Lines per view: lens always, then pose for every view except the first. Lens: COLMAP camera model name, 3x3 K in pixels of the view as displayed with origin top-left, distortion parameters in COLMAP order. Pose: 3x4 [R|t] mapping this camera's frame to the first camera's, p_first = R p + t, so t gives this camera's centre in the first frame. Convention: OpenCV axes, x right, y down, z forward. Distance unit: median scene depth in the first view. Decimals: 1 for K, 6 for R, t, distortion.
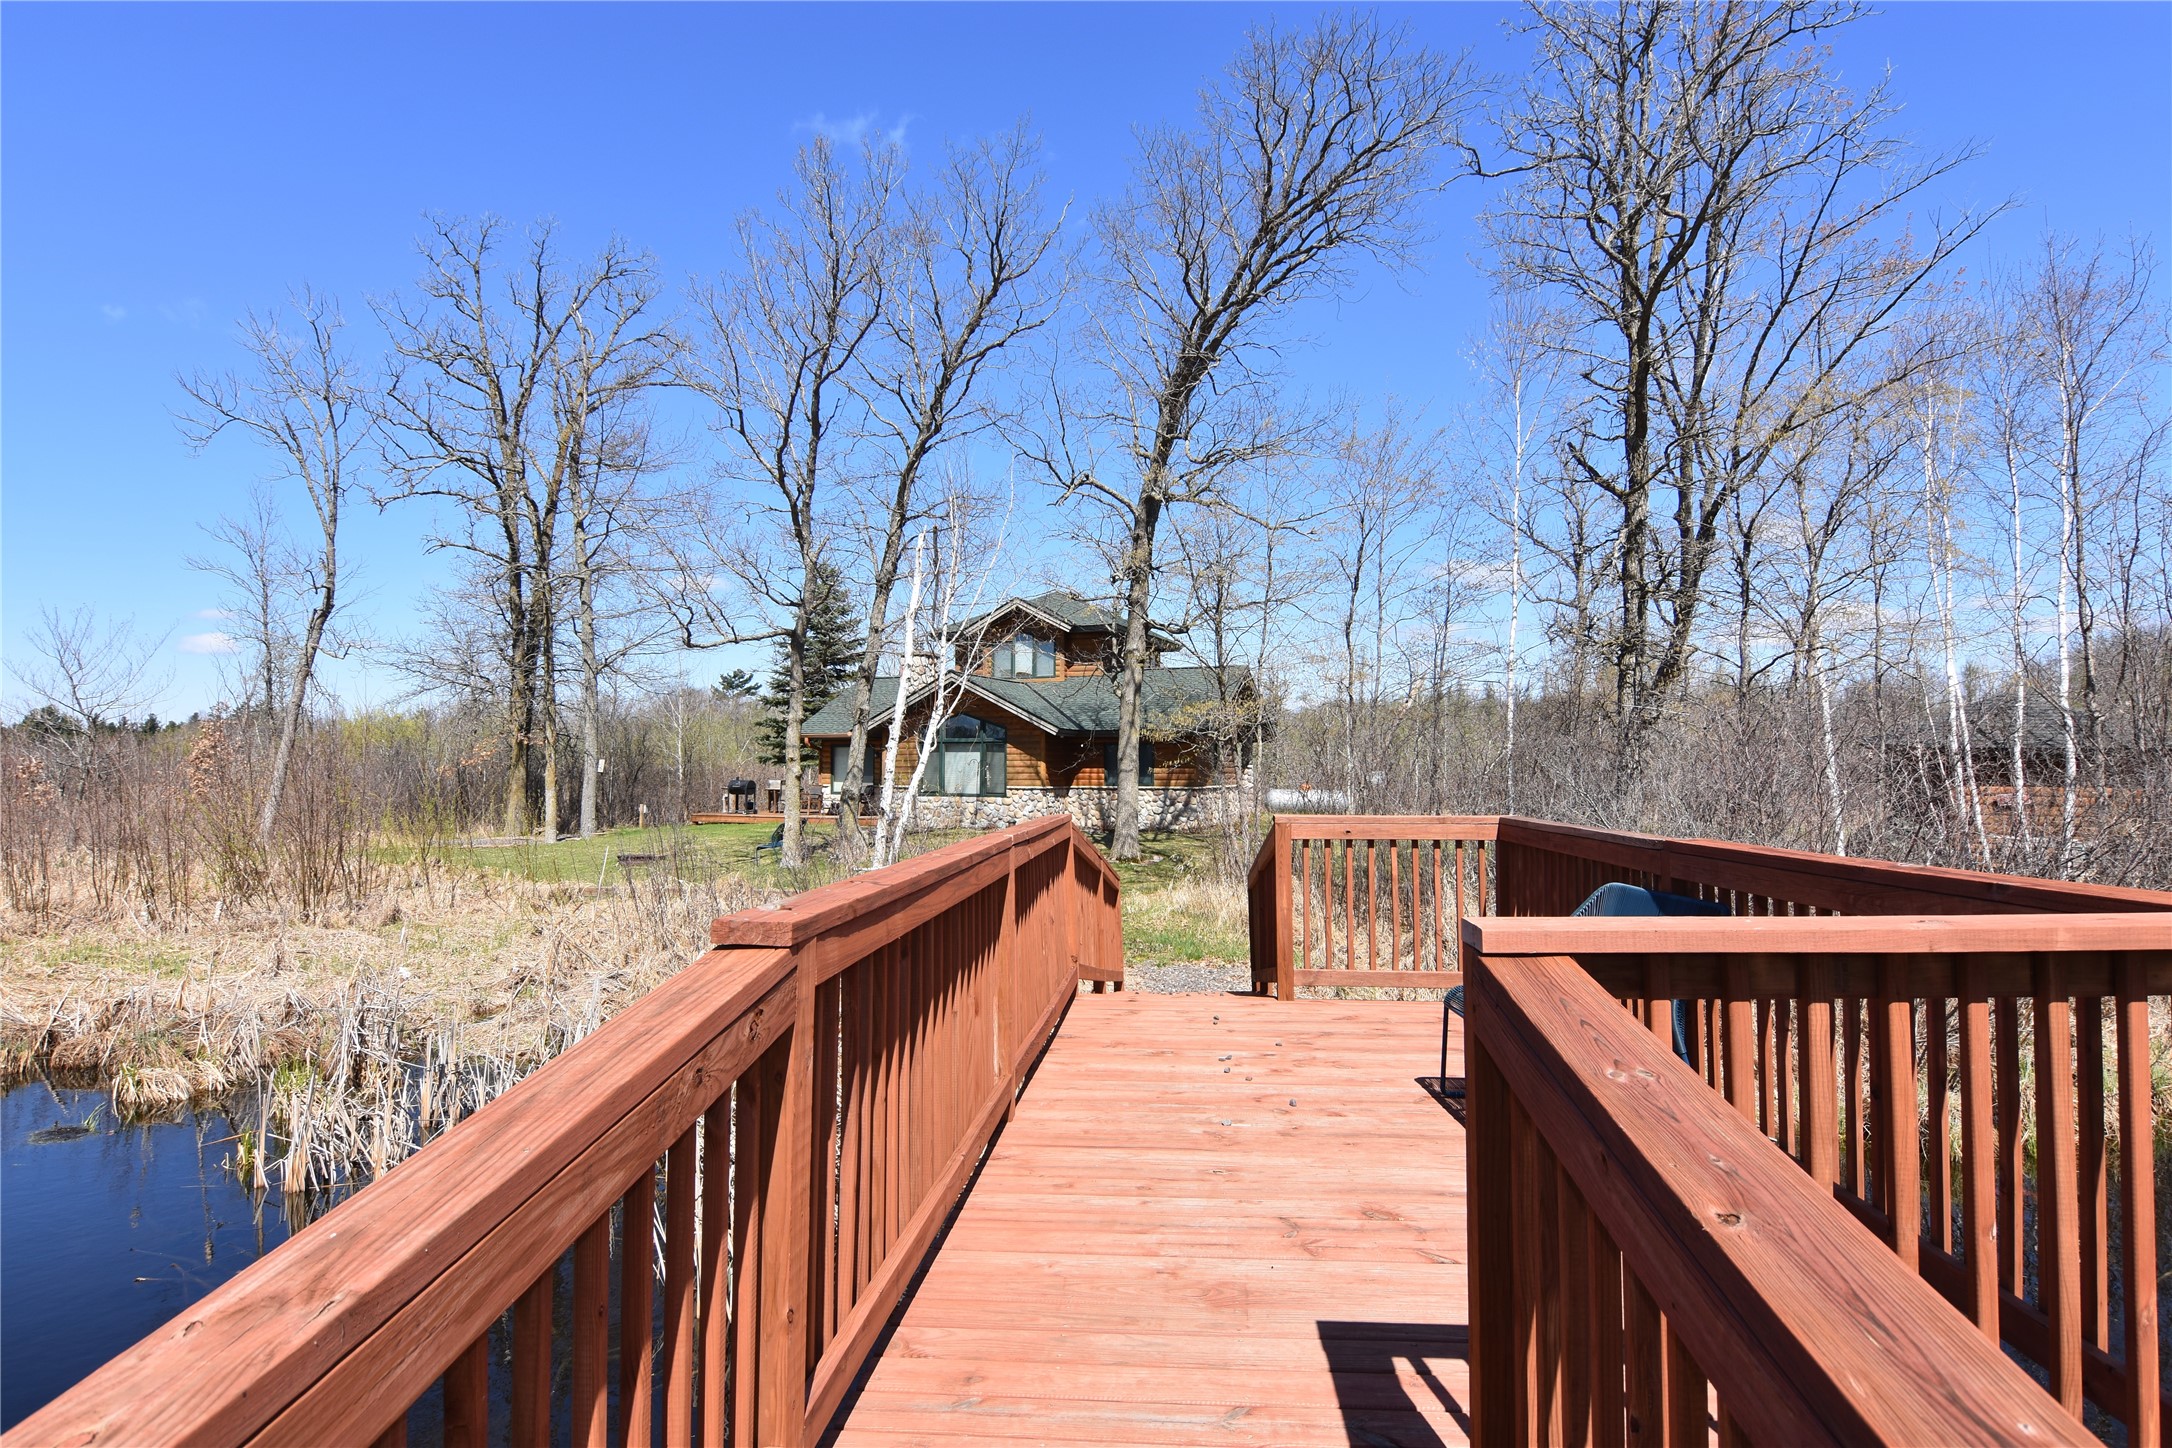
lens RADIAL K [[1183.6, 0, 1086.0], [0, 1183.6, 724.0], [0, 0, 1]] dist [-0.000197, -0.000014]
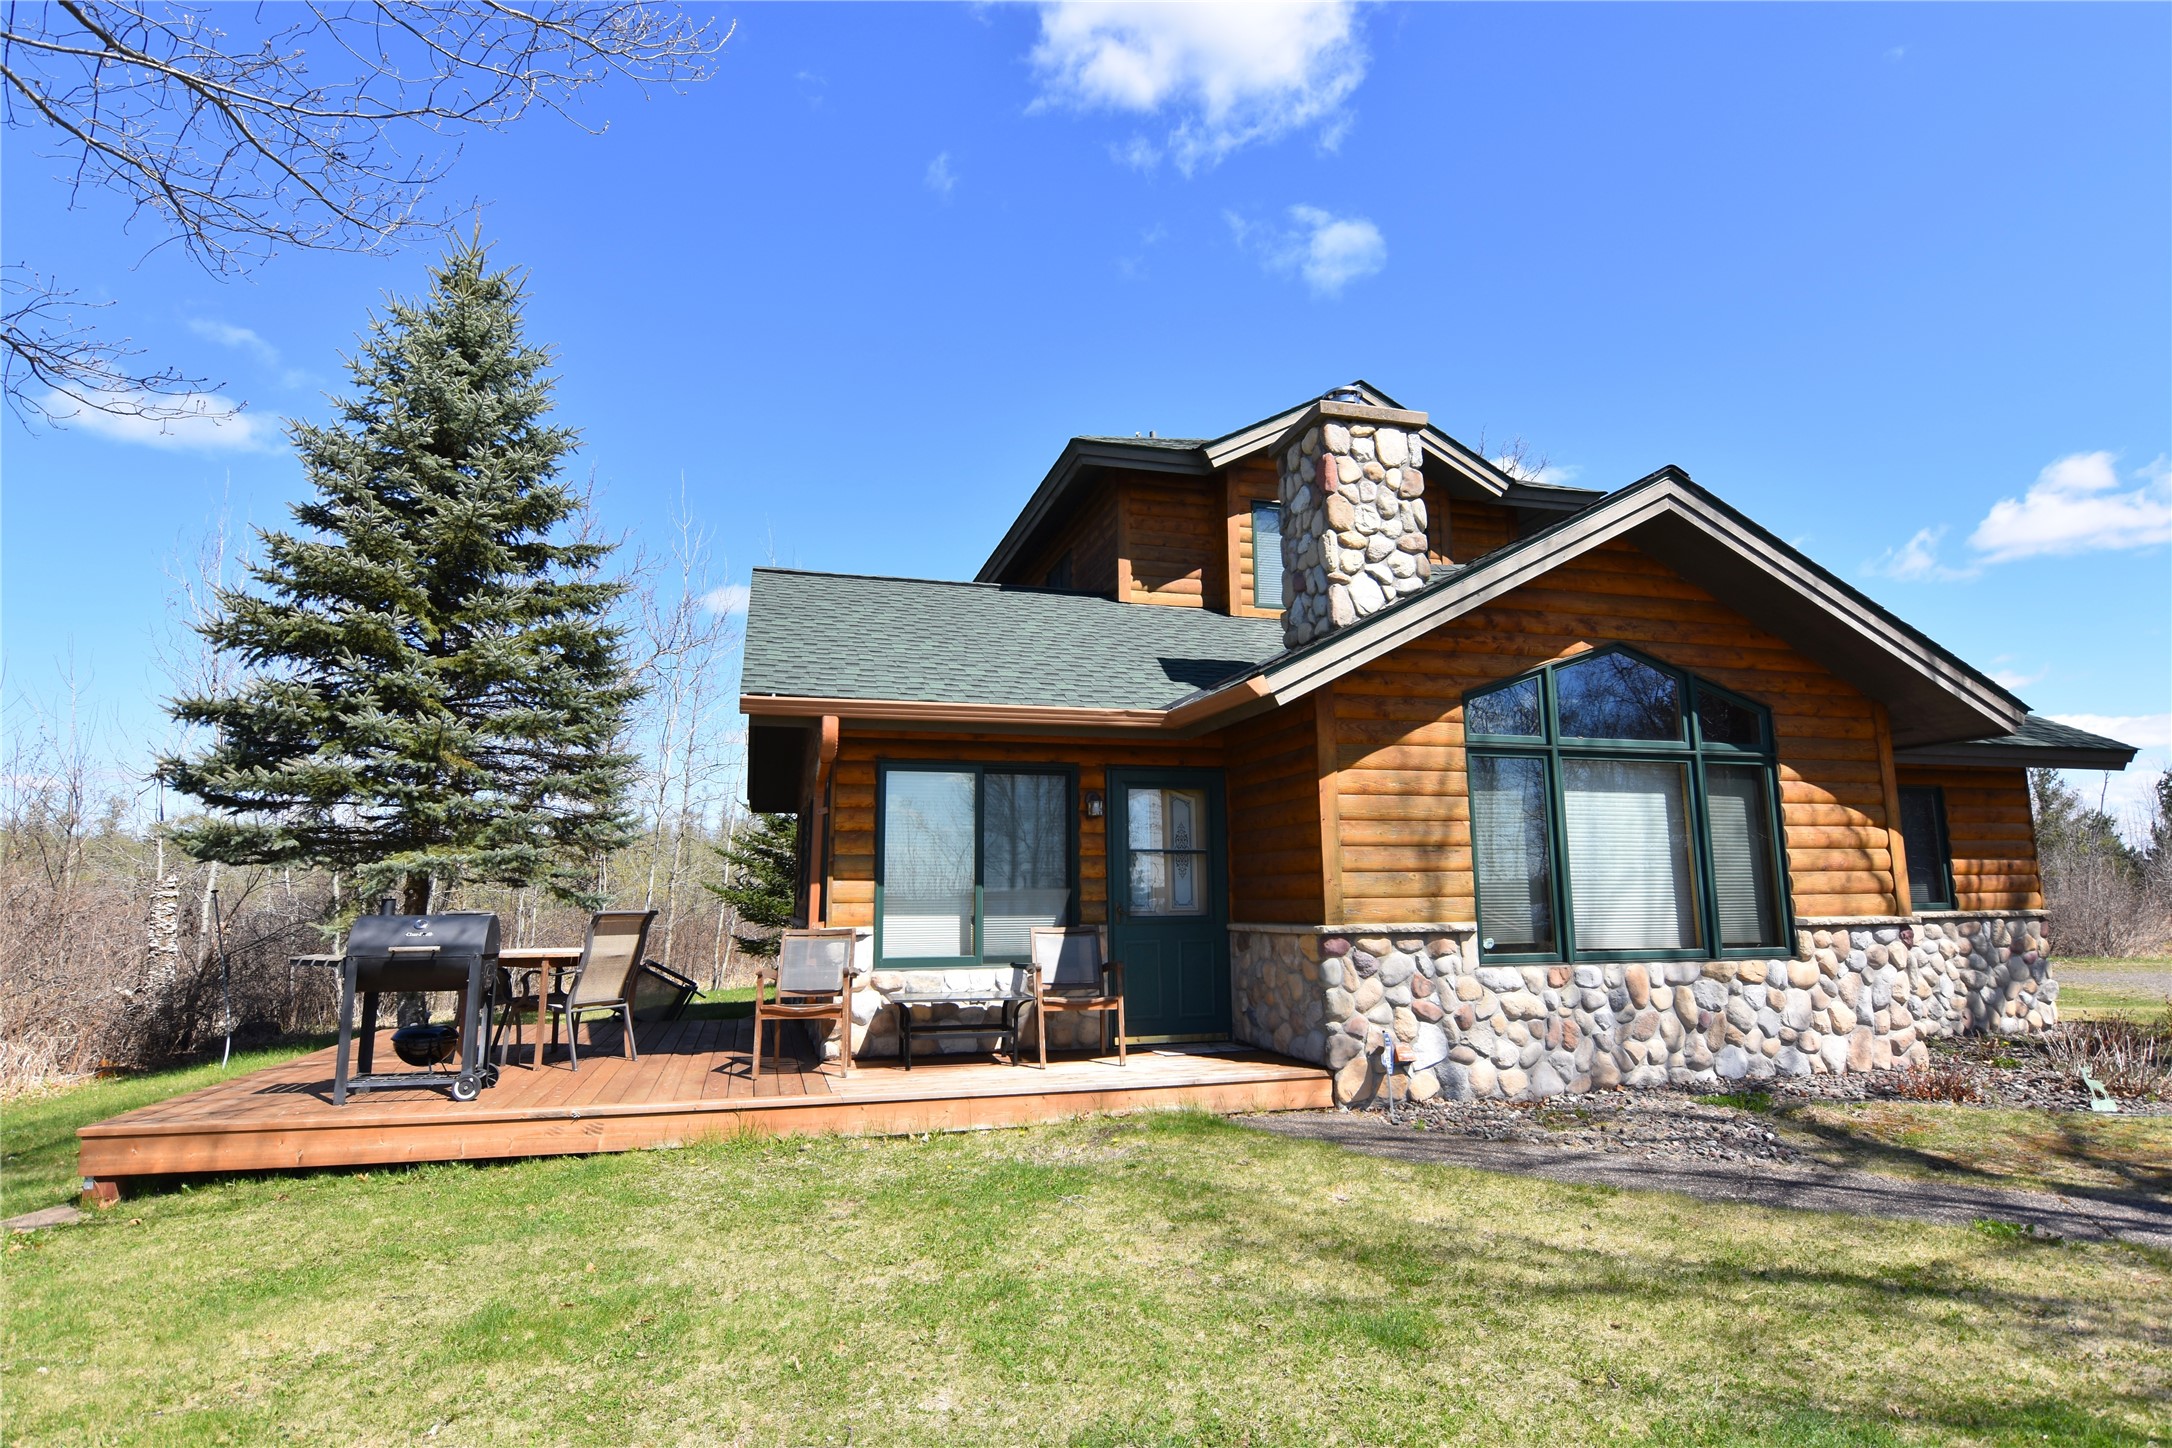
lens RADIAL K [[1124.7, 0, 1086.0], [0, 1124.7, 724.0], [0, 0, 1]] dist [0.001340, 0.000104]
pose [[0.804572, 0.074620, 0.589148, -0.350599], [-0.013149, 0.994069, -0.107950, 0.037215], [-0.593710, 0.079107, 0.800782, 0.861054]]
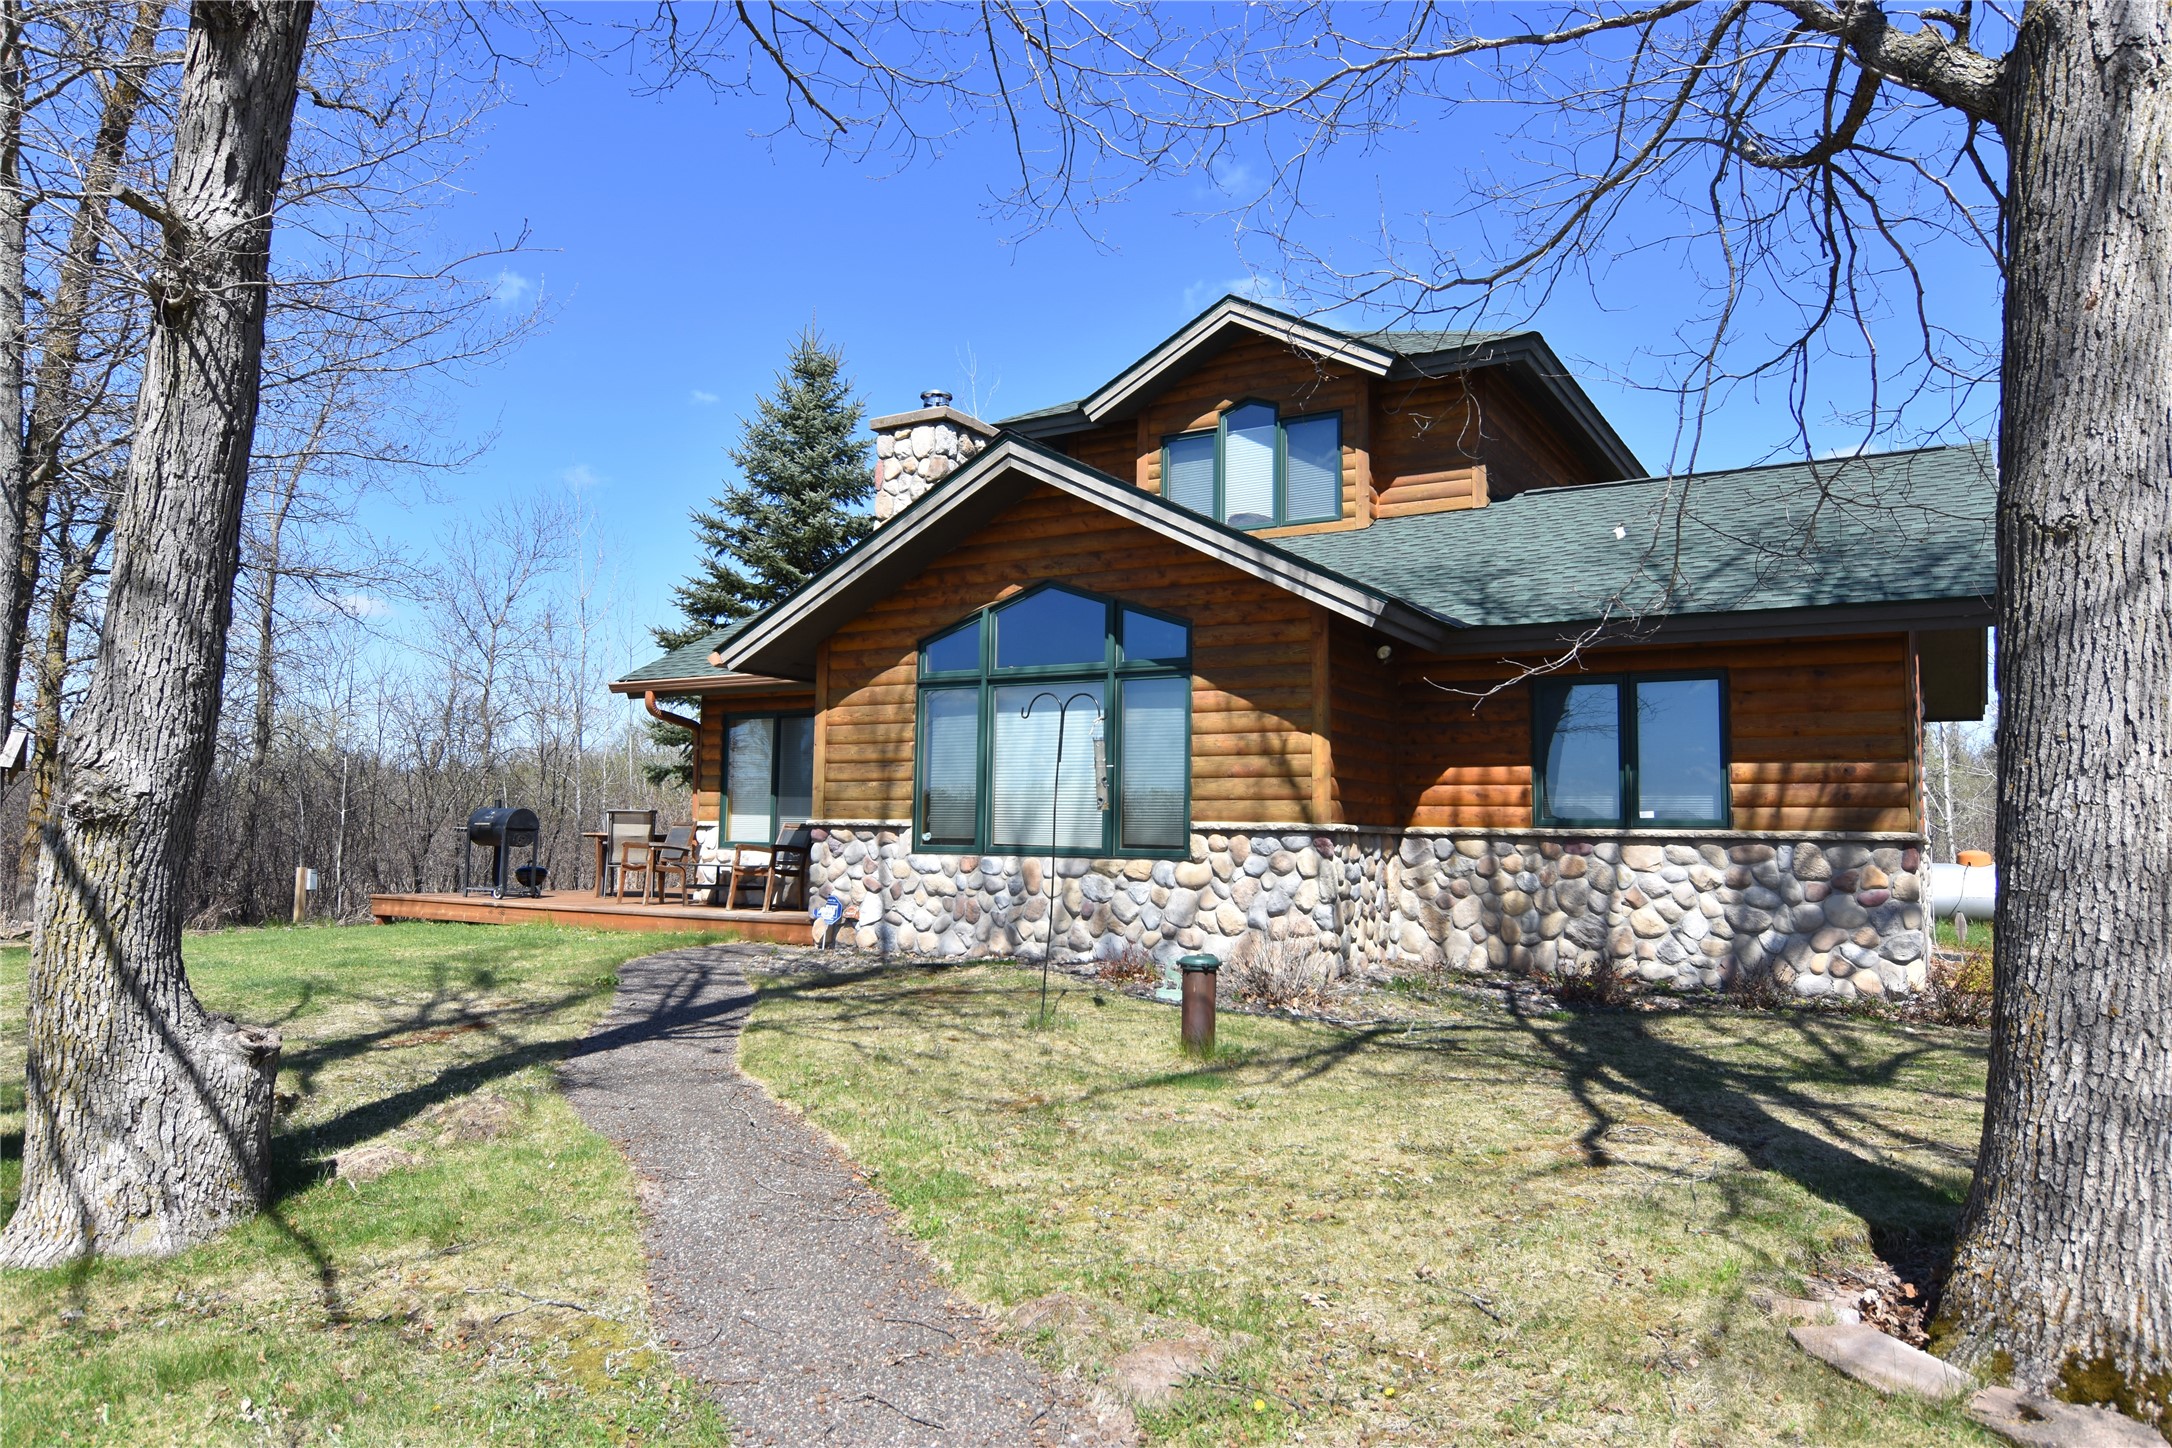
lens RADIAL K [[1399.0, 0, 1086.0], [0, 1399.0, 724.0], [0, 0, 1]] dist [0.001779, 0.000269]
pose [[0.984597, -0.008760, -0.174621, -0.031300], [0.002329, 0.999313, -0.036999, 0.040228], [0.174825, 0.036022, 0.983940, 0.640319]]
